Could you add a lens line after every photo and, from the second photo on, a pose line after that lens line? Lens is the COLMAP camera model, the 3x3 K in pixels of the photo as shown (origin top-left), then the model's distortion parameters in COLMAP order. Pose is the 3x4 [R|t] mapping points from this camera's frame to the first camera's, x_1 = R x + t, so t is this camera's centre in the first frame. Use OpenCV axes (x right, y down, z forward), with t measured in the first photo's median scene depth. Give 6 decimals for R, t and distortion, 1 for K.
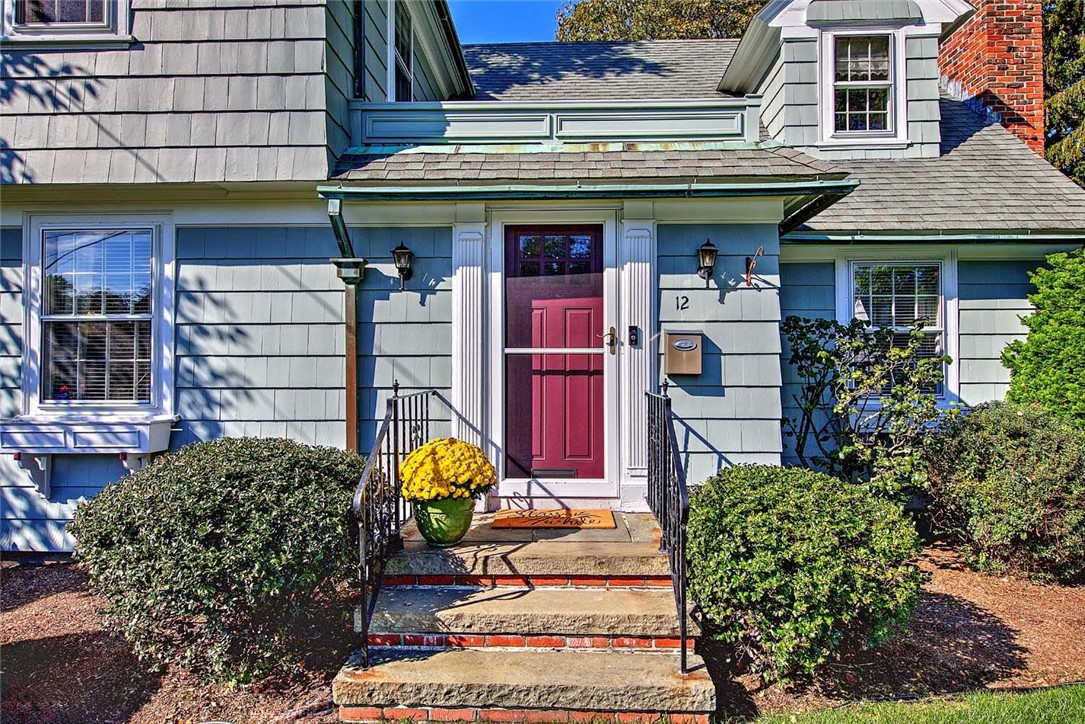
lens RADIAL K [[625.3, 0, 545.6], [0, 625.3, 362.5], [0, 0, 1]] dist [0.003770, 0.001301]
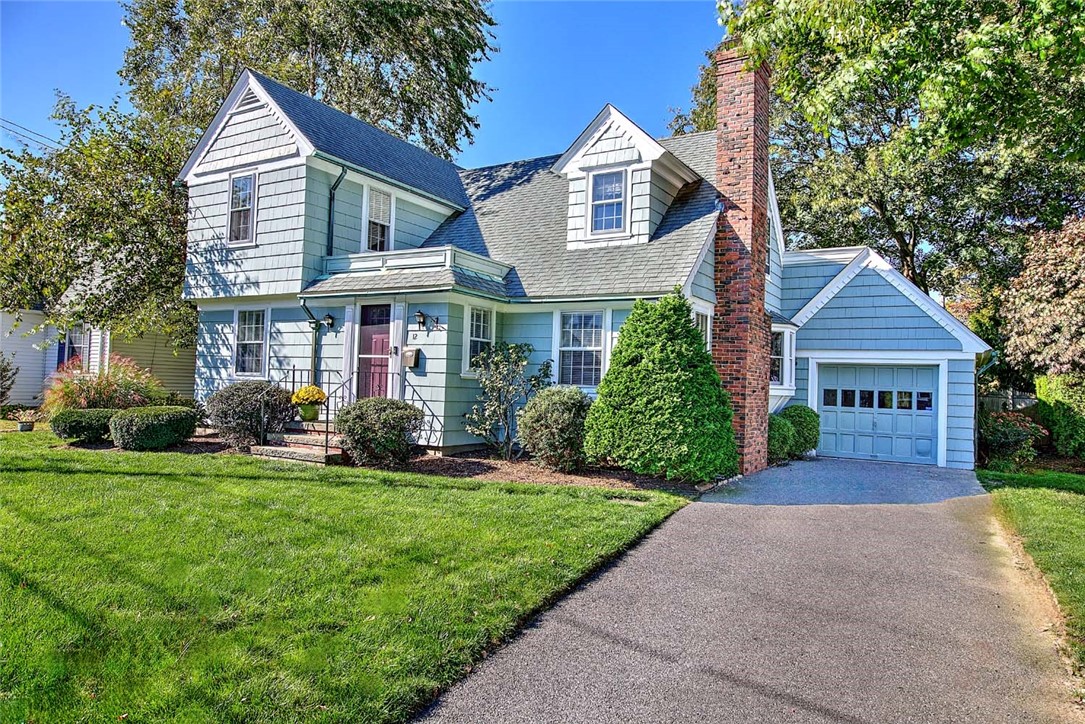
lens RADIAL K [[712.6, 0, 541.8], [0, 712.6, 362.4], [0, 0, 1]] dist [0.003495, -0.000158]
pose [[0.868793, 0.015122, -0.494945, 1.953262], [-0.031718, 0.999180, -0.025148, 0.053662], [0.494159, 0.037547, 0.868560, -1.079328]]
